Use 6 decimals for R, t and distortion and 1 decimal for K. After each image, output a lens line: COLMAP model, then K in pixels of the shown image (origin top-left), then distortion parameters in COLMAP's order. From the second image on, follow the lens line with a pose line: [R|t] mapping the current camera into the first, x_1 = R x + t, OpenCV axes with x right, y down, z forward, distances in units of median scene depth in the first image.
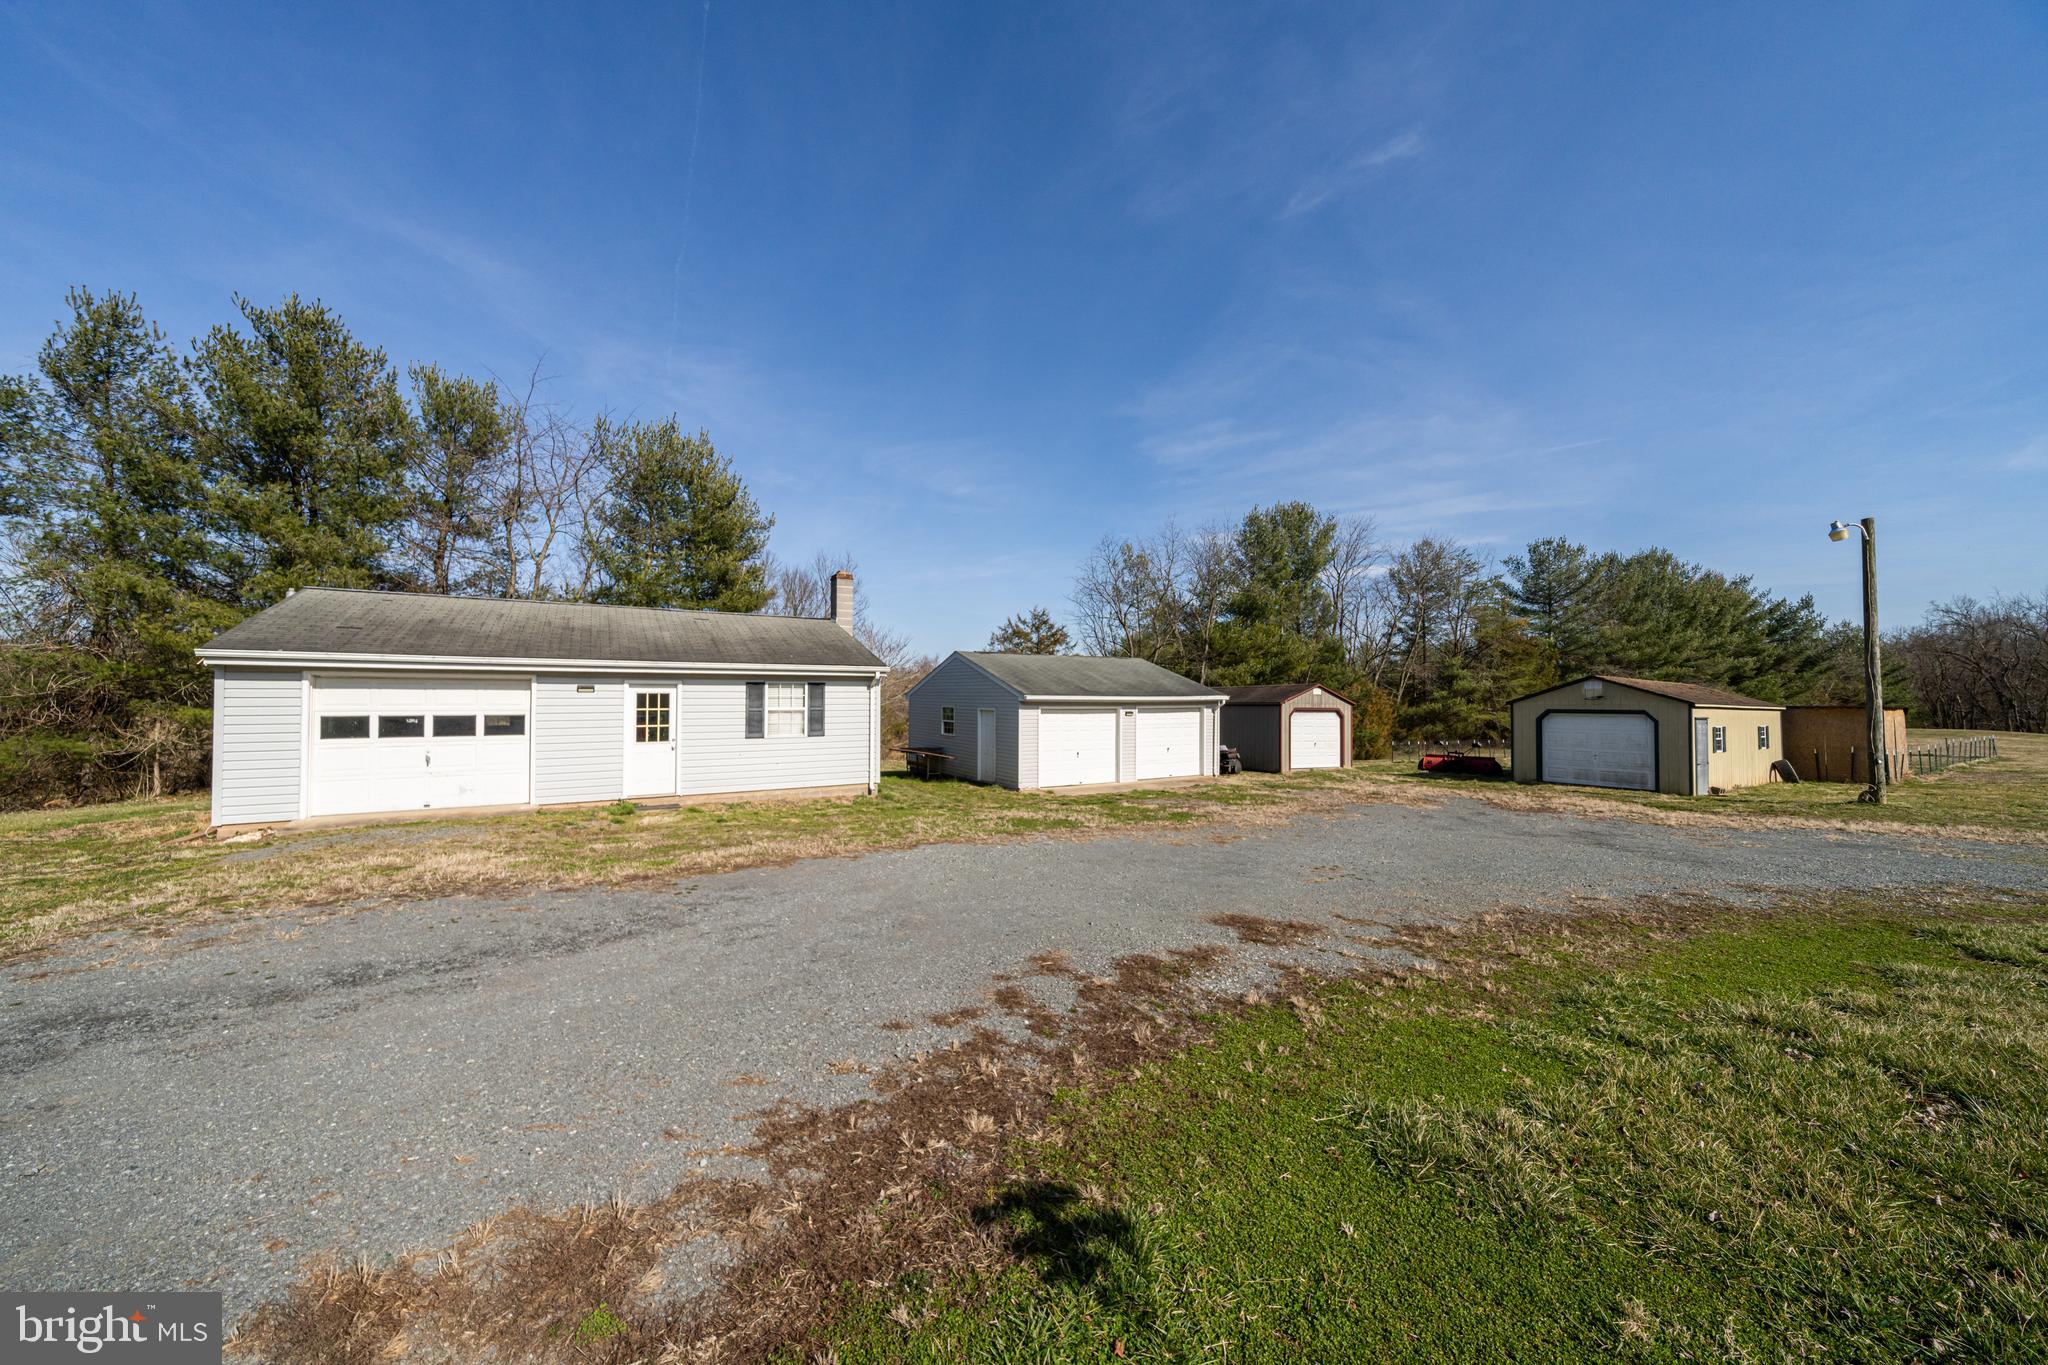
lens RADIAL K [[725.5, 0, 1009.4], [0, 725.5, 677.4], [0, 0, 1]] dist [-0.003884, -0.000483]
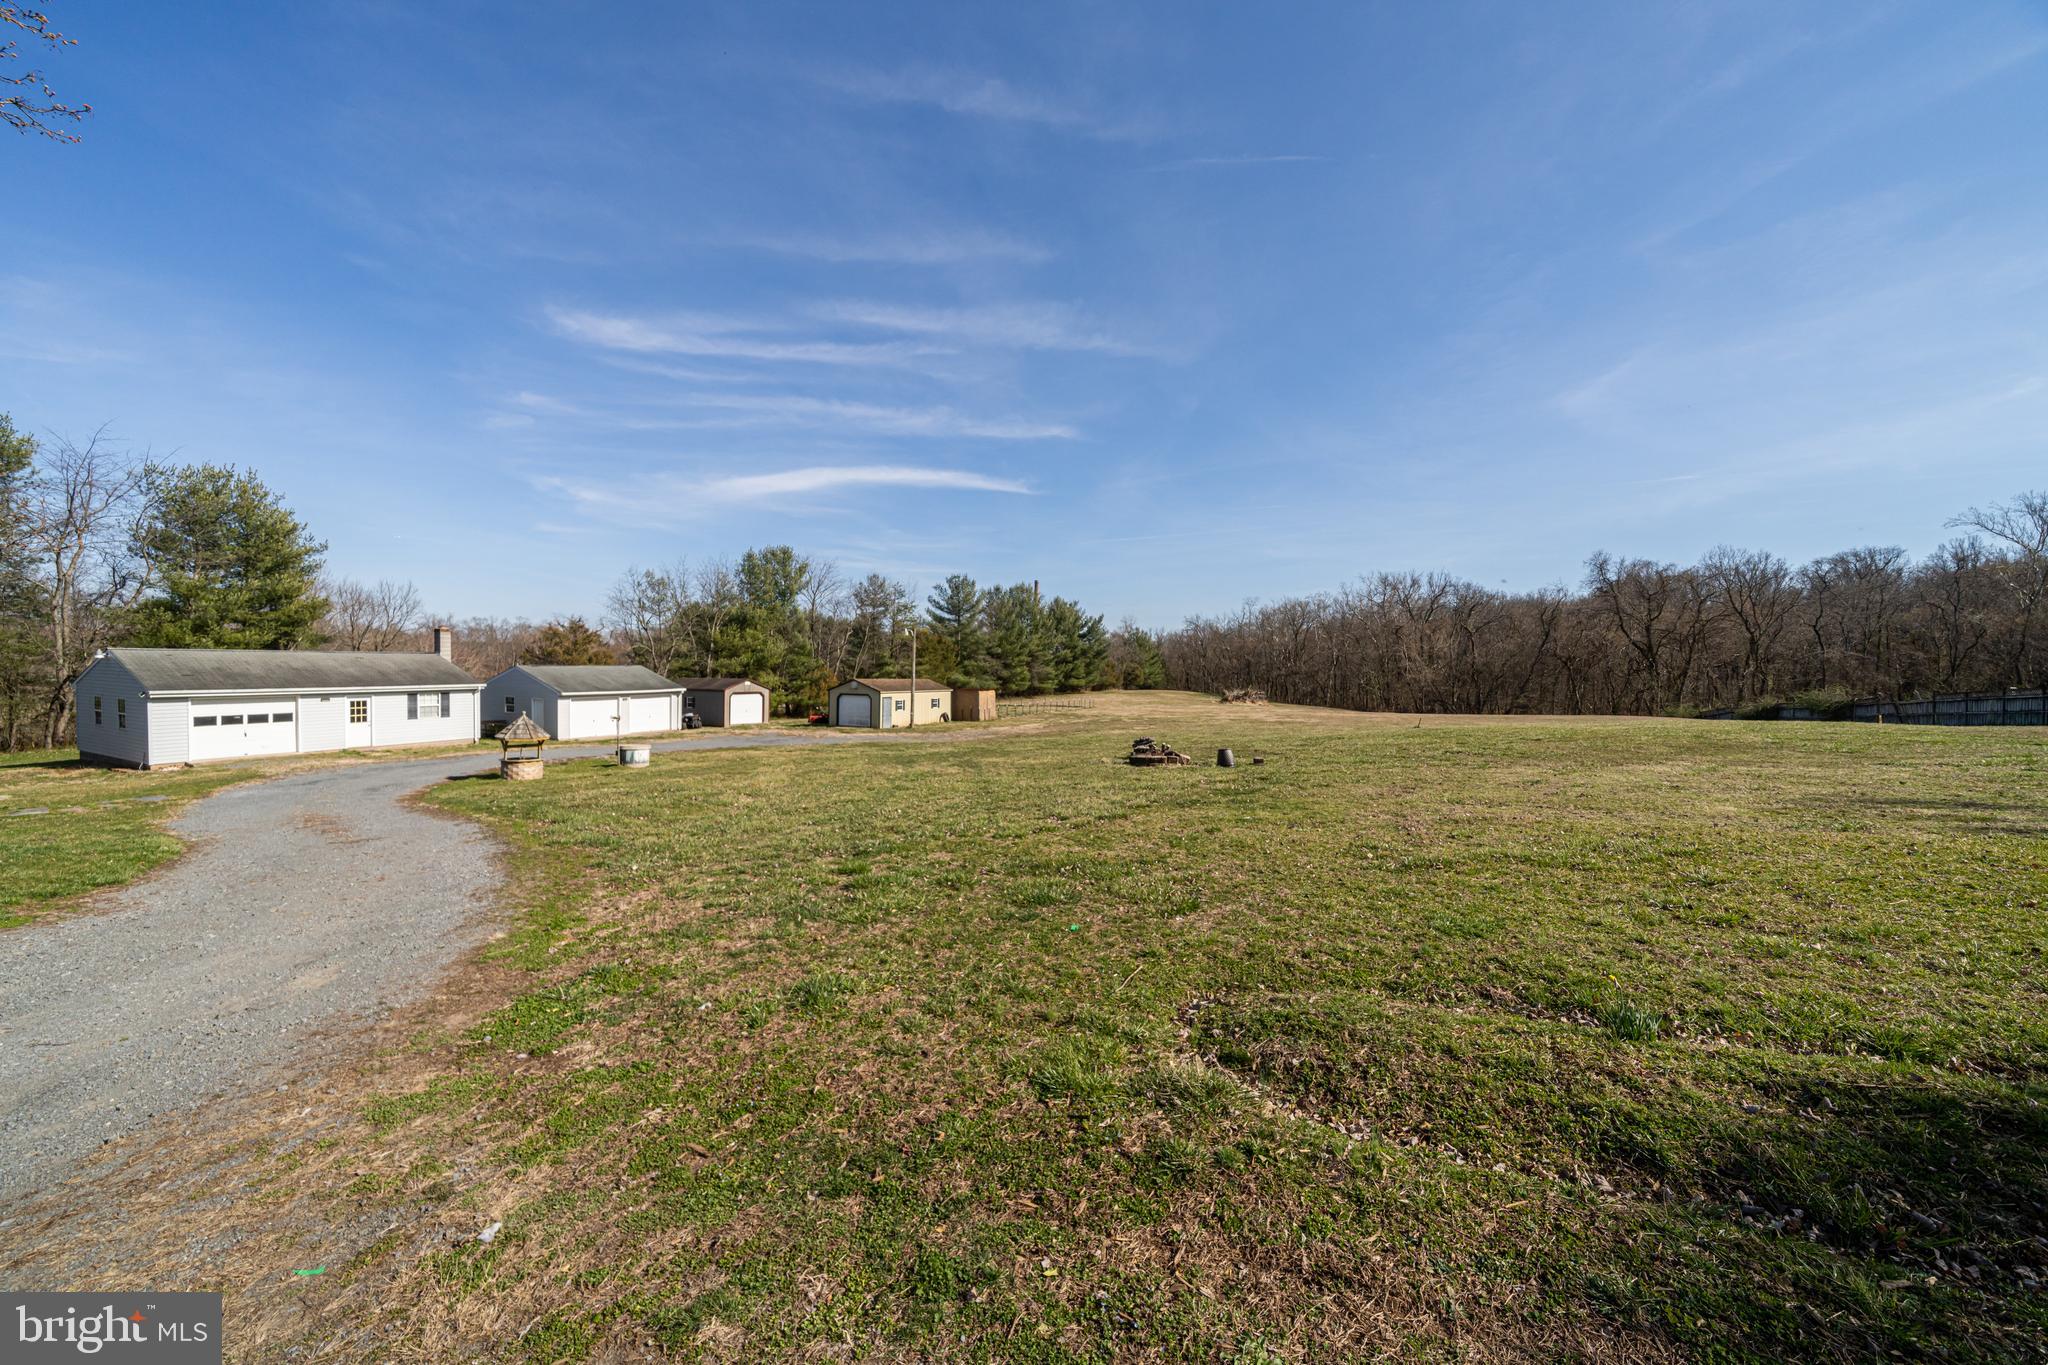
lens RADIAL K [[725.5, 0, 1038.7], [0, 725.5, 681.7], [0, 0, 1]] dist [-0.003884, -0.000483]
pose [[0.828827, -0.006824, 0.559464, -0.003592], [-0.026951, 0.998278, 0.052104, -0.119327], [-0.558856, -0.058263, 0.827215, -1.142391]]
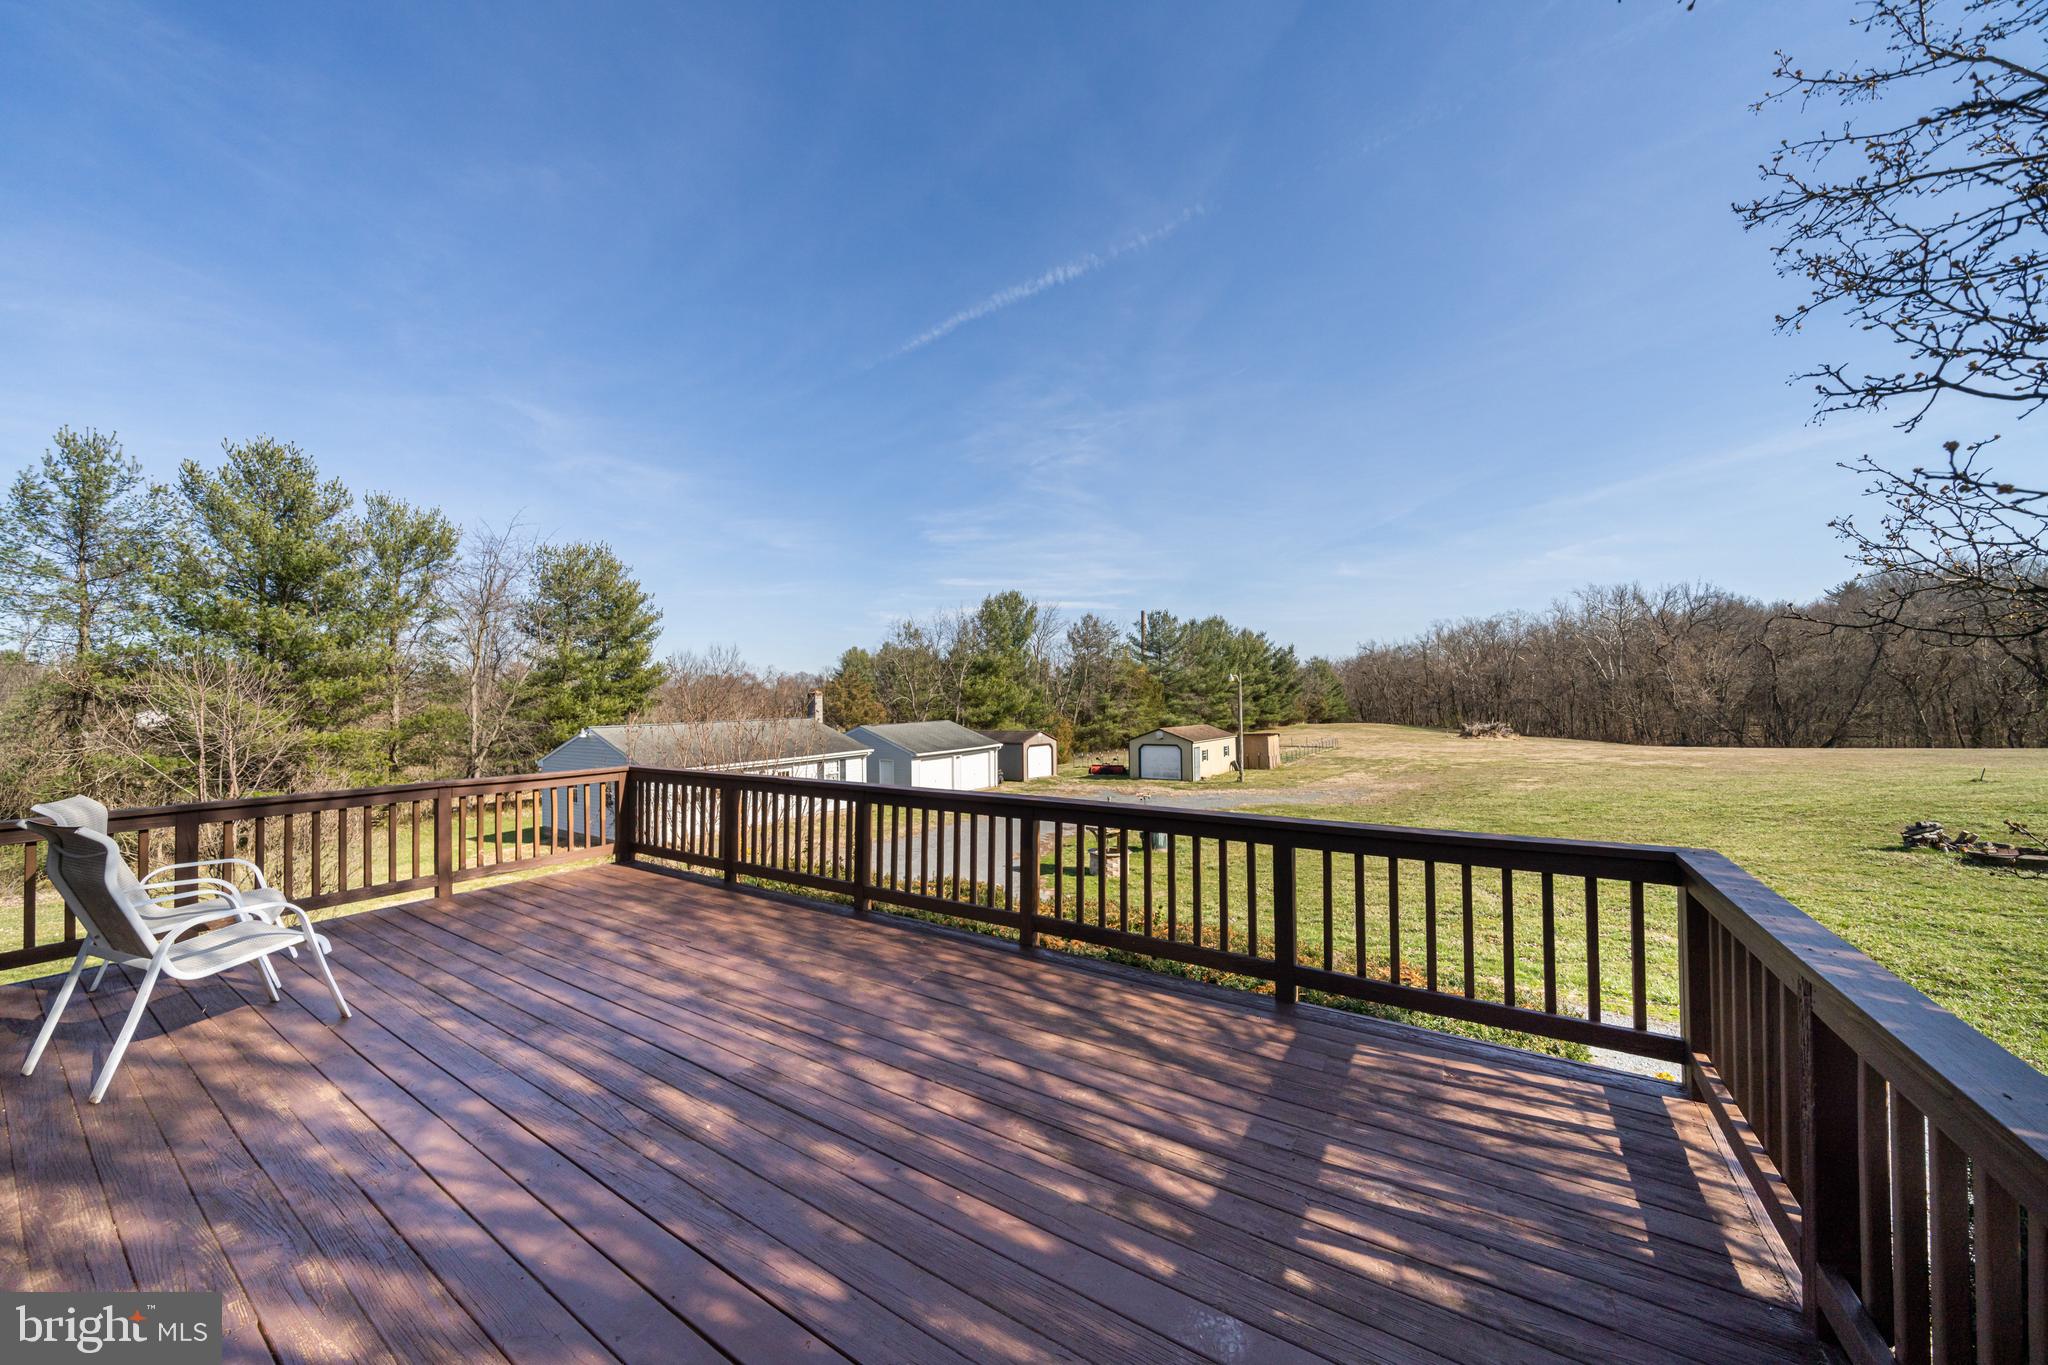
lens RADIAL K [[725.5, 0, 1027.4], [0, 725.5, 677.0], [0, 0, 1]] dist [-0.003884, -0.000483]
pose [[0.904607, -0.007357, 0.426183, -0.438521], [0.006704, 0.999973, 0.003034, -0.151543], [-0.426194, 0.000113, 0.904632, -0.731790]]
